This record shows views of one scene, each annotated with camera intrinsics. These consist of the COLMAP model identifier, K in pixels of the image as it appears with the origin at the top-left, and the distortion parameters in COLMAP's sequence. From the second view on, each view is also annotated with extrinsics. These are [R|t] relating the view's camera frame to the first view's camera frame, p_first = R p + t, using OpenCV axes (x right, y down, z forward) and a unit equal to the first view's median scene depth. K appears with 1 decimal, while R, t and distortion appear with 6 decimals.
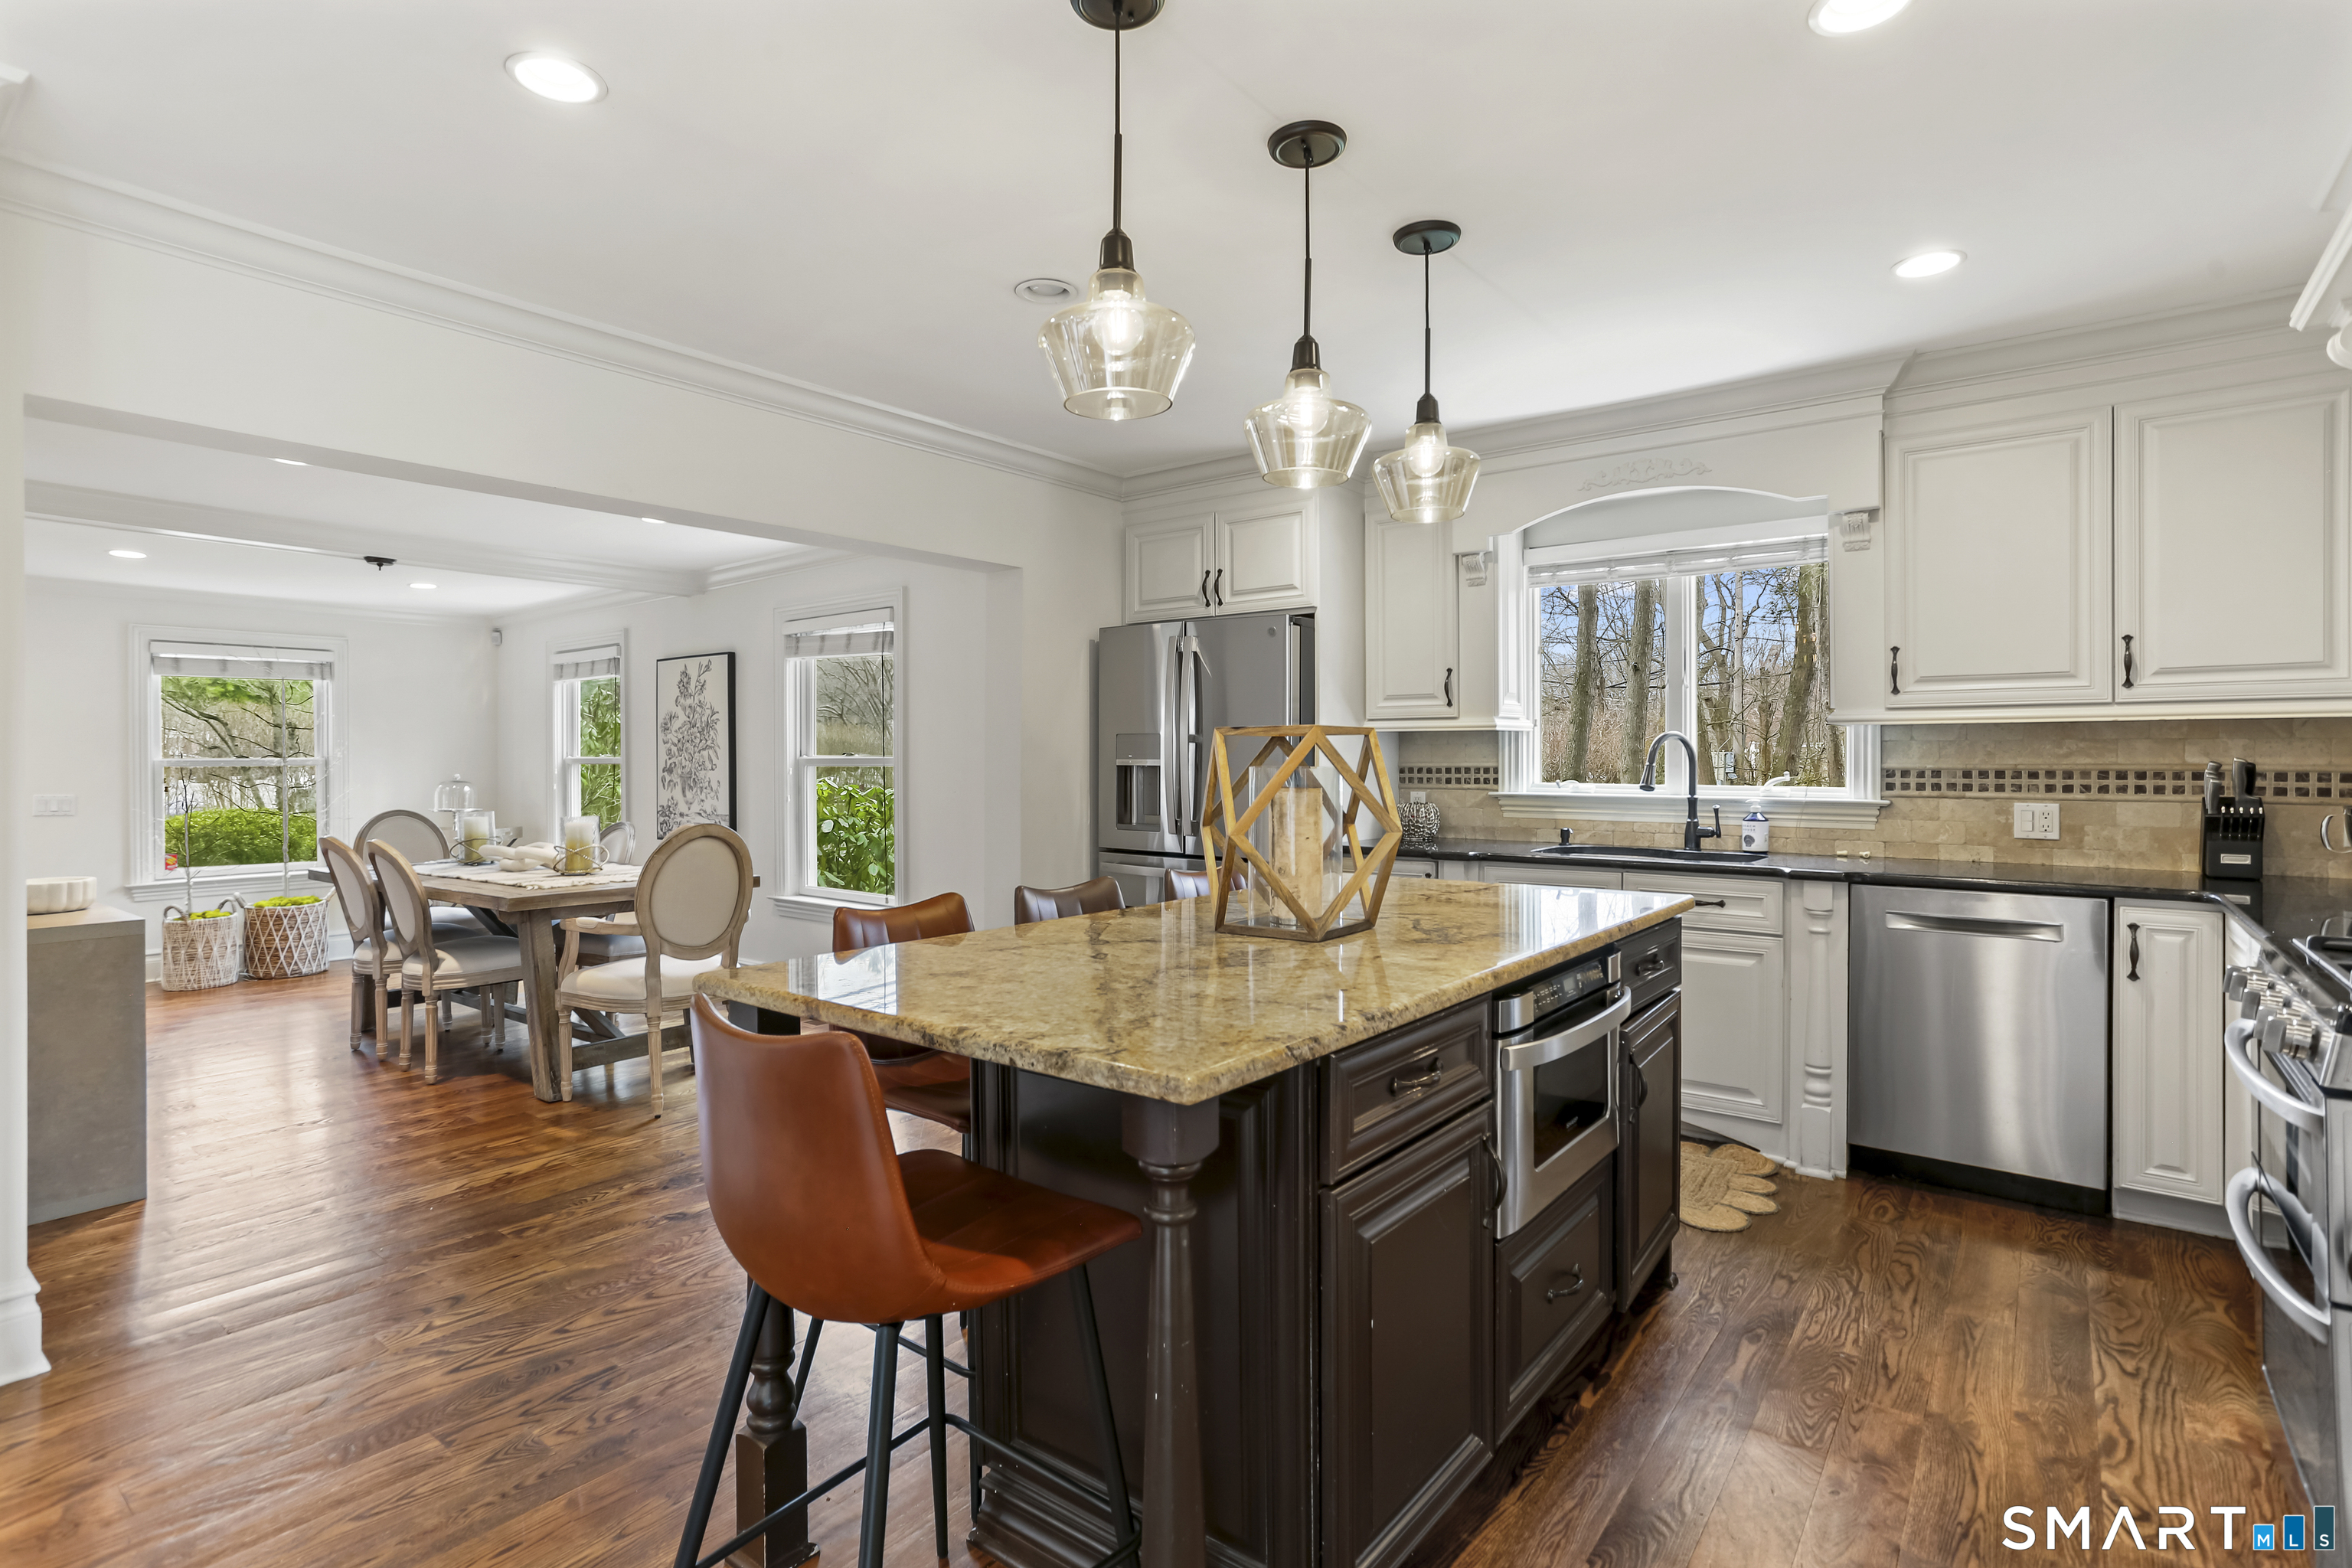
lens RADIAL K [[1150.8, 0, 1178.6], [0, 1150.8, 762.6], [0, 0, 1]] dist [-0.039810, 0.023248]
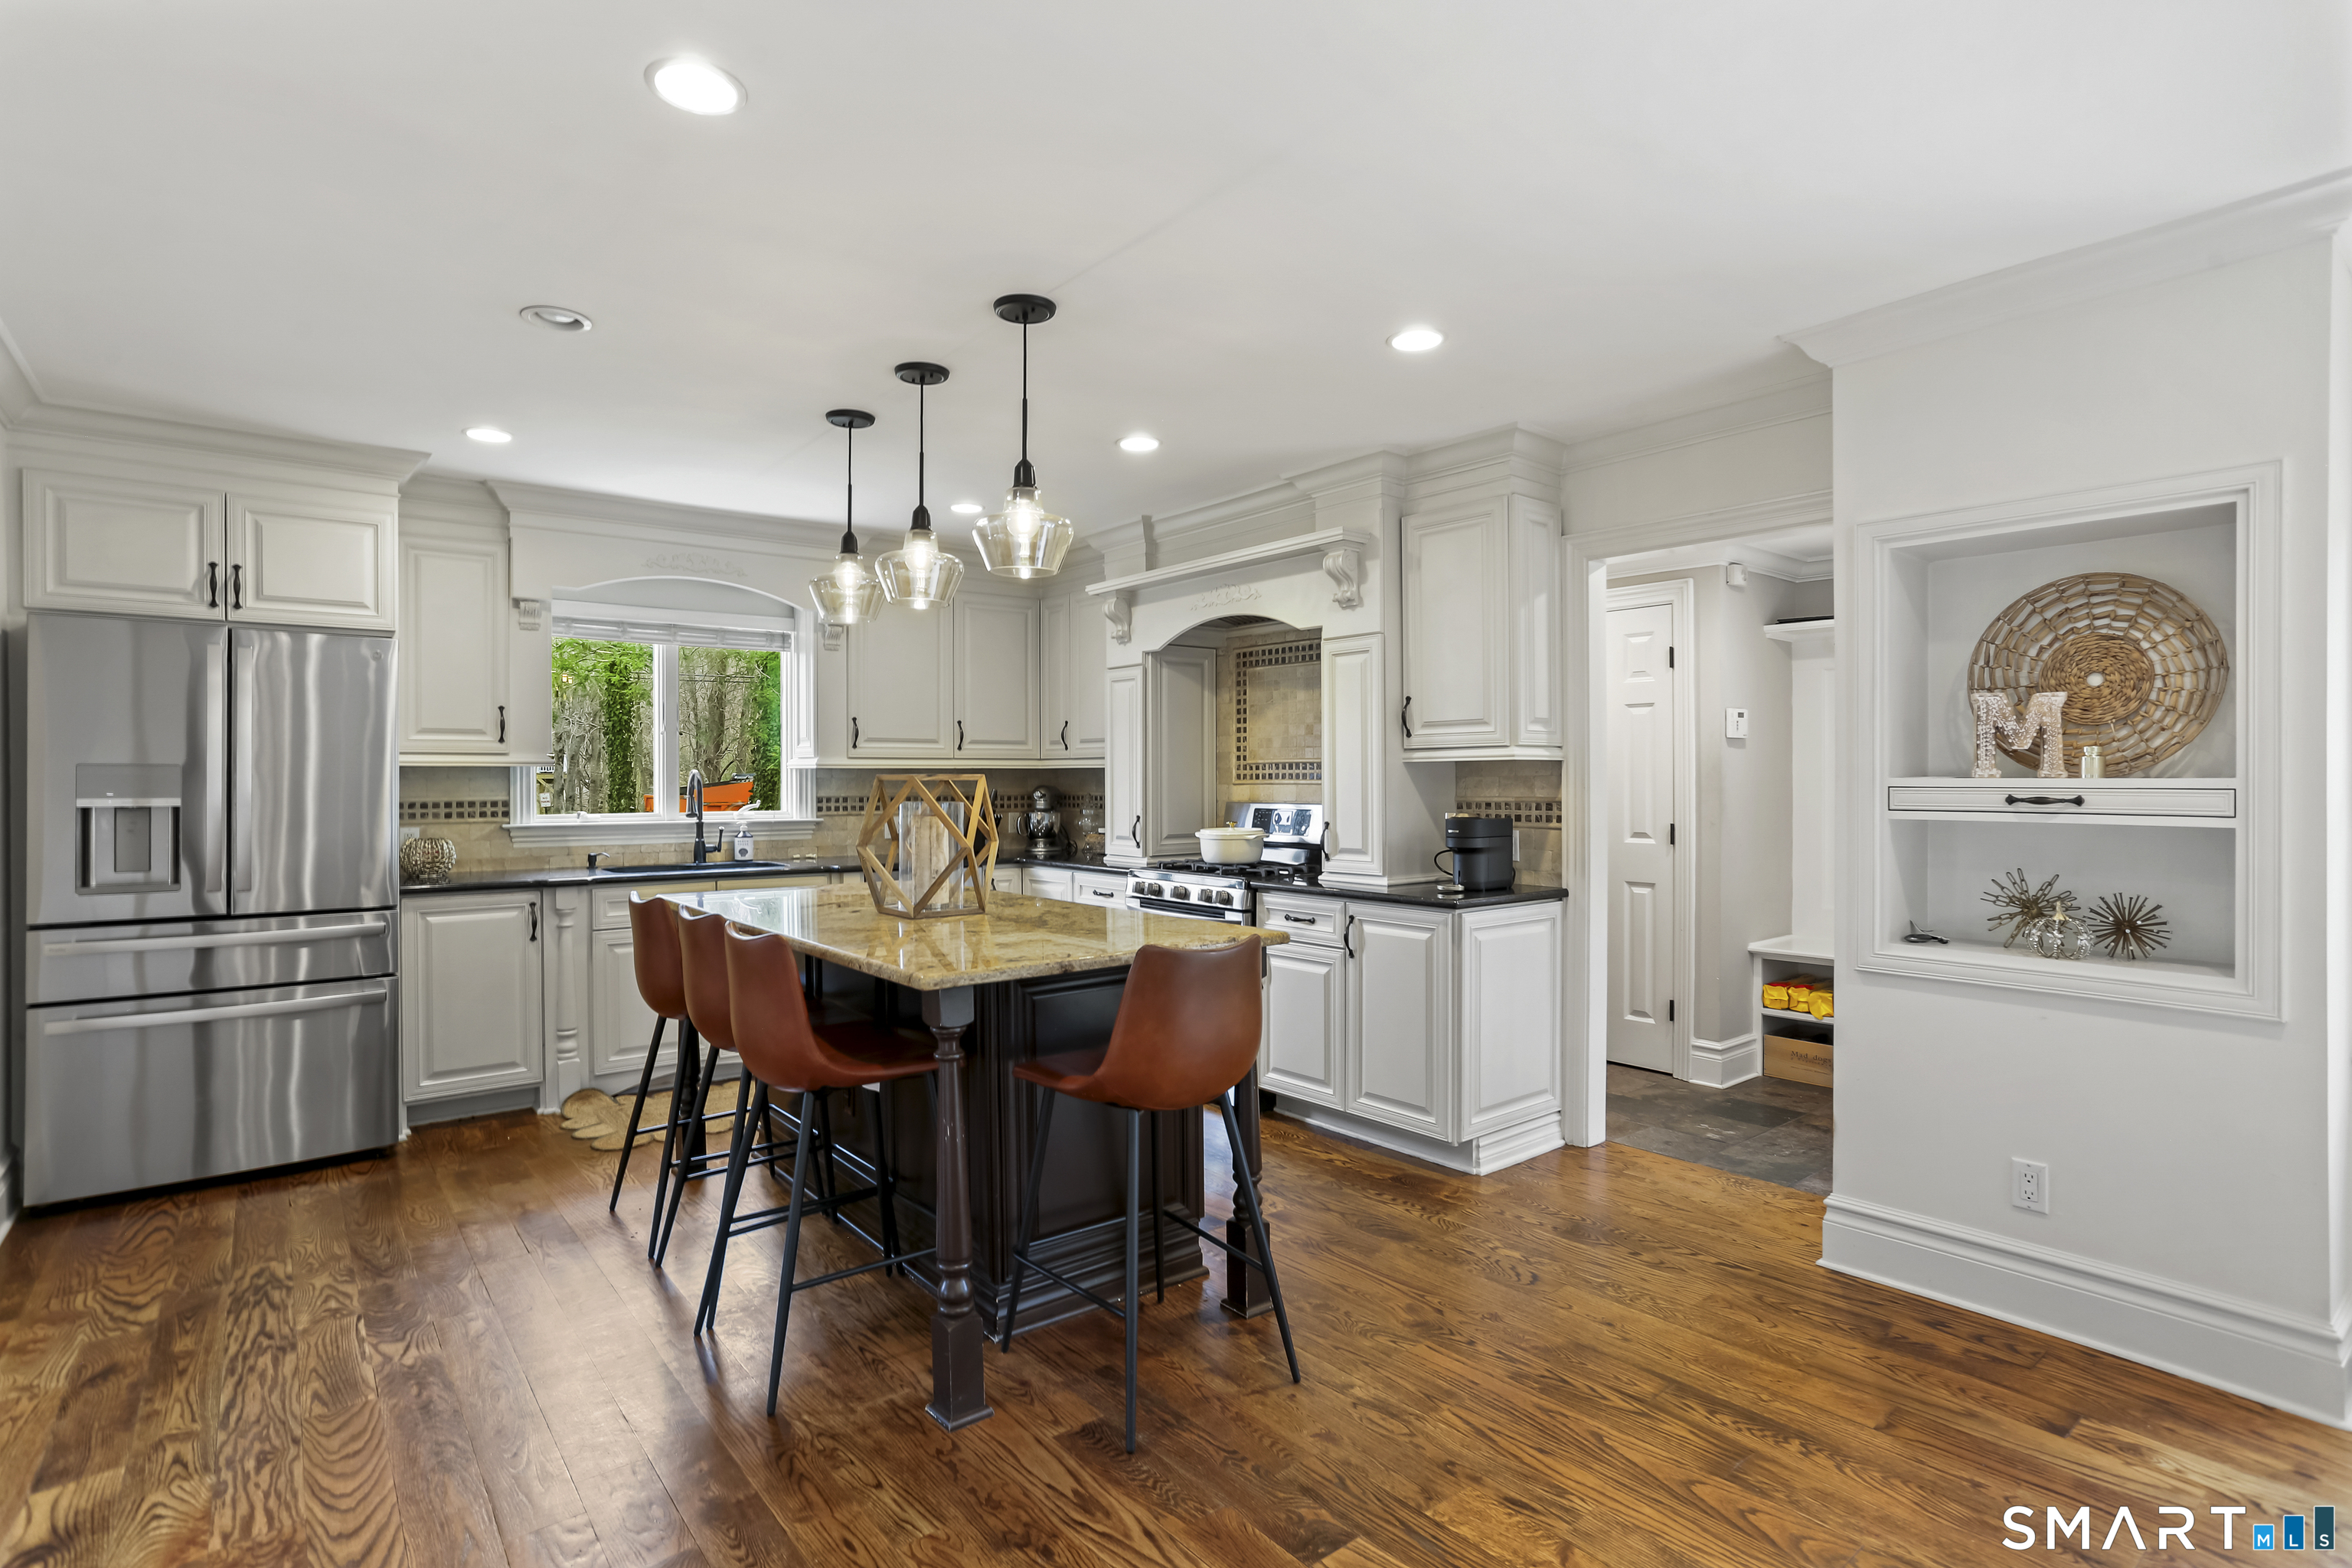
lens RADIAL K [[1150.8, 0, 1161.9], [0, 1150.8, 791.6], [0, 0, 1]] dist [-0.039810, 0.023248]
pose [[0.234470, -0.009240, 0.972080, -0.593031], [0.006726, 0.999946, 0.007882, -0.008622], [-0.972100, 0.004690, 0.234519, 0.175967]]
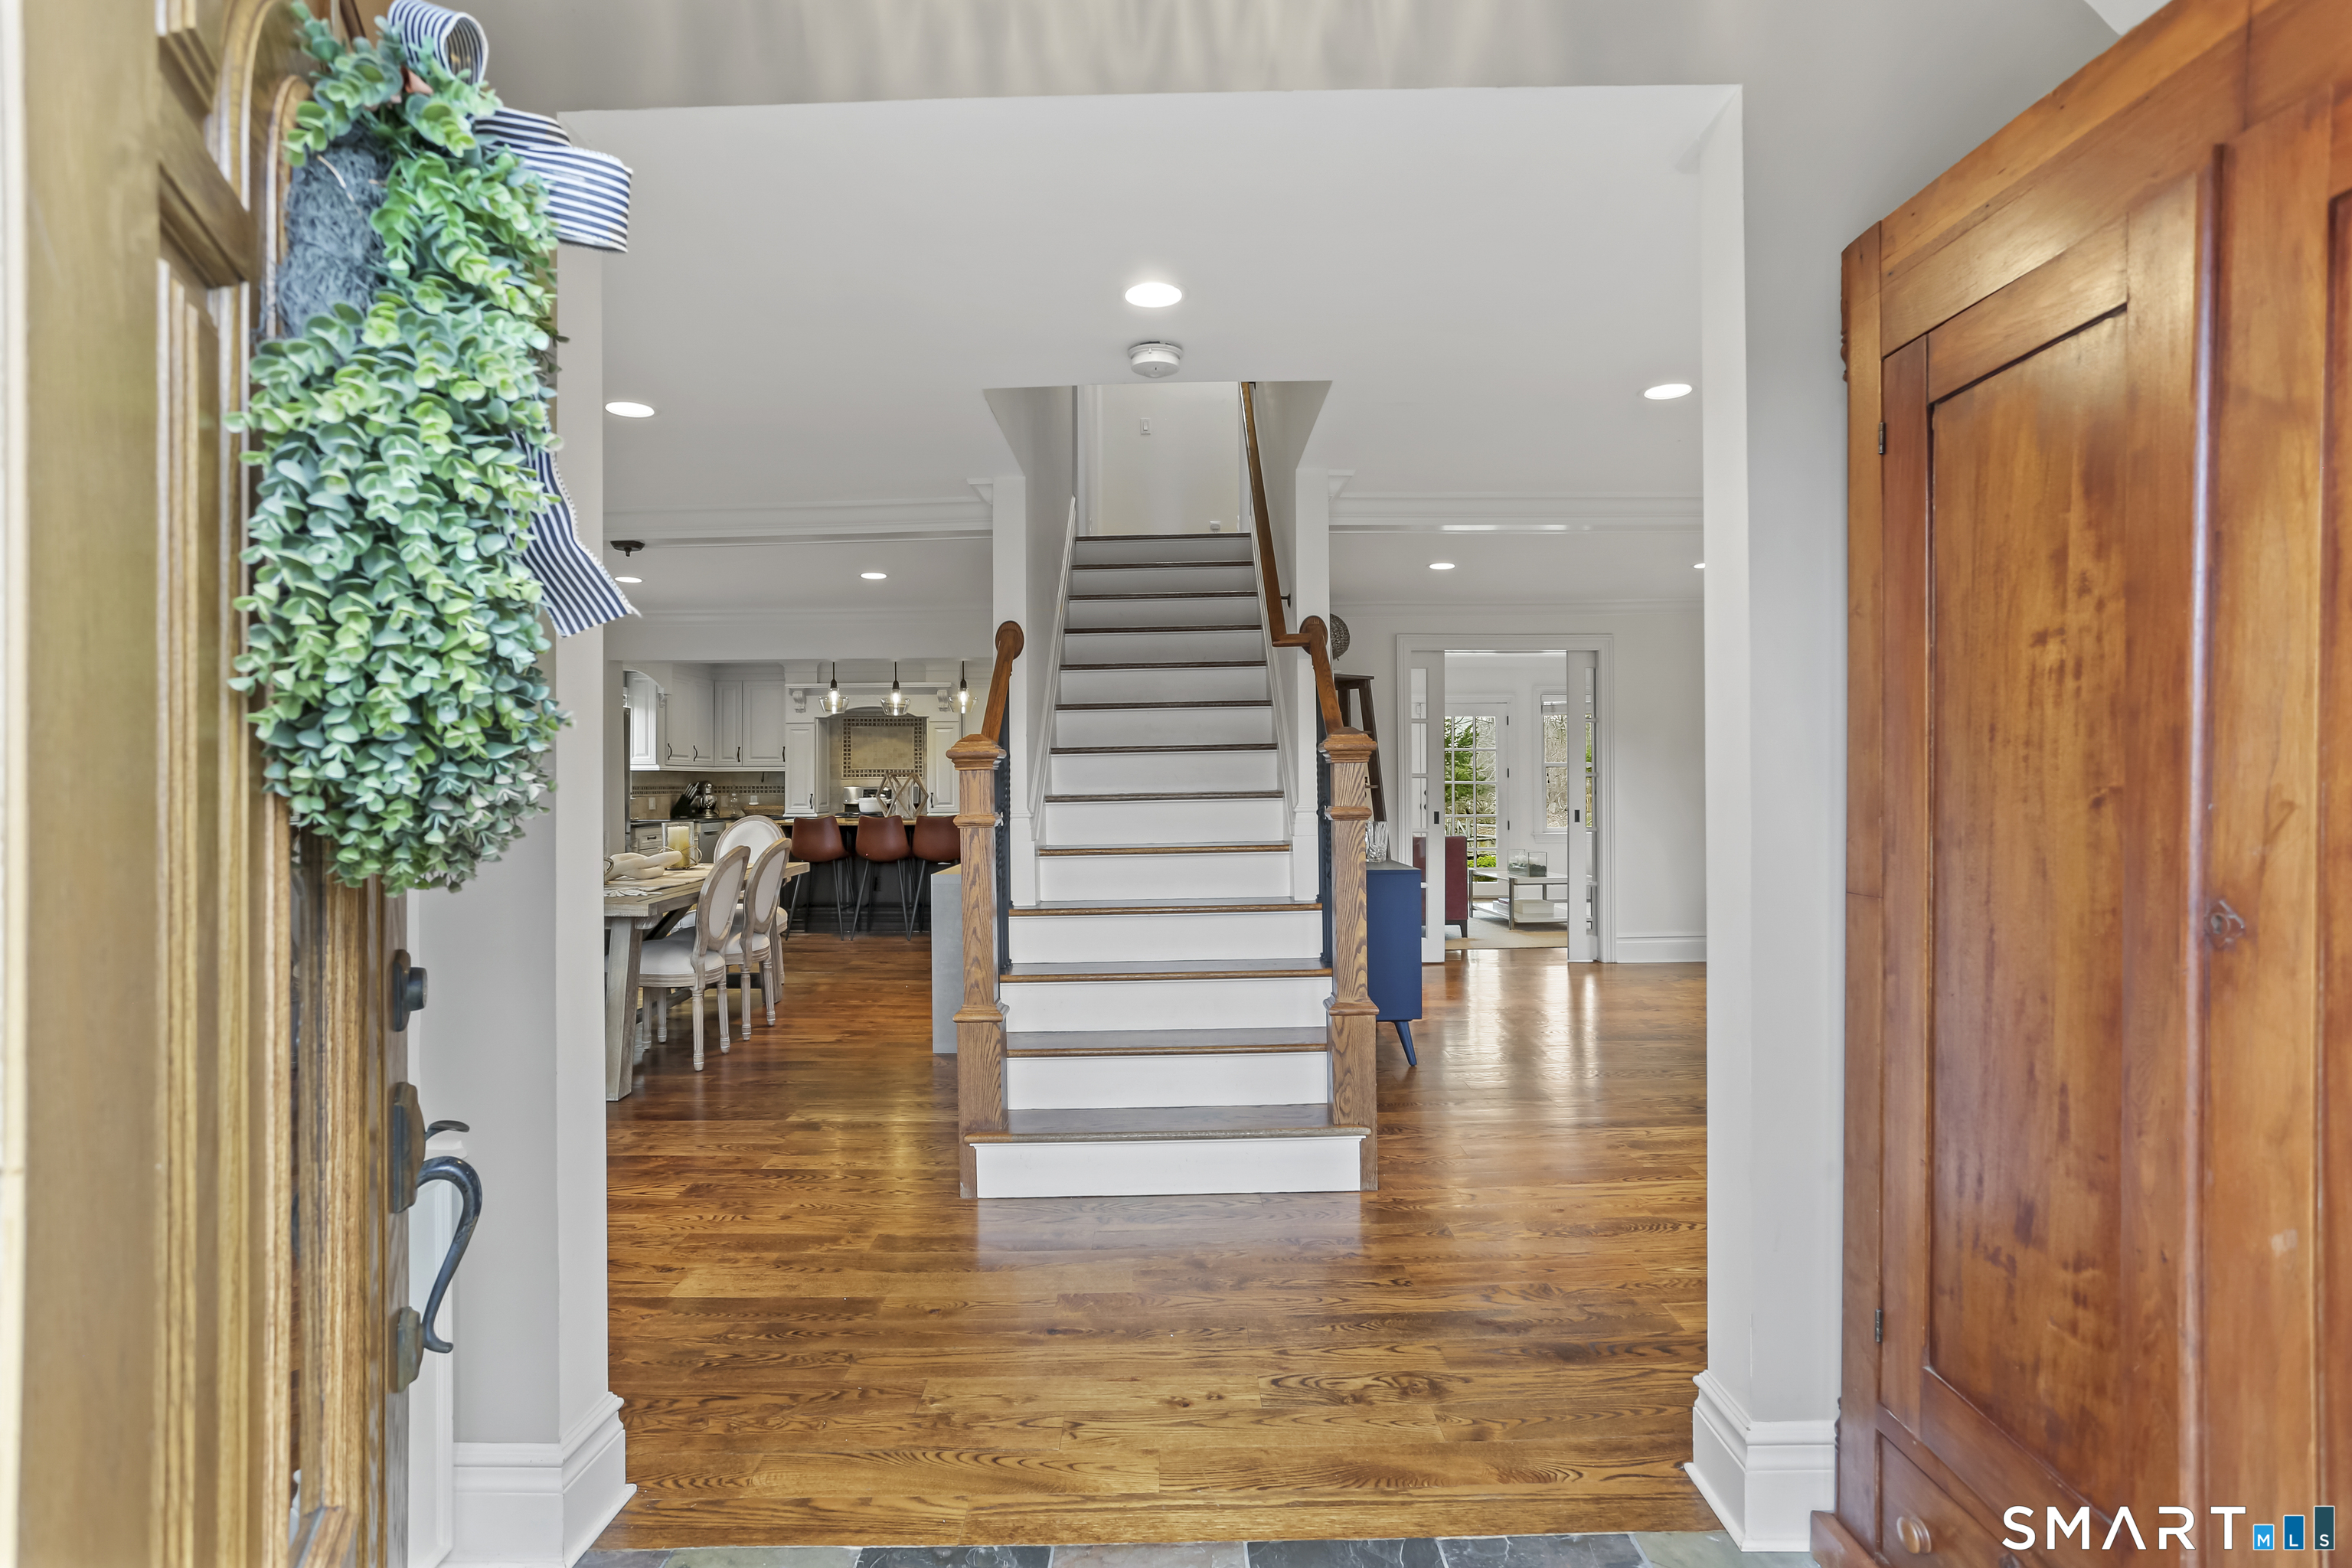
lens RADIAL K [[1150.8, 0, 1152.2], [0, 1150.8, 781.4], [0, 0, 1]] dist [-0.039810, 0.023248]
pose [[-0.609921, 0.009418, 0.792406, -1.839764], [0.010630, 0.999937, -0.003703, 0.014208], [-0.792391, 0.006165, -0.609983, 1.364625]]
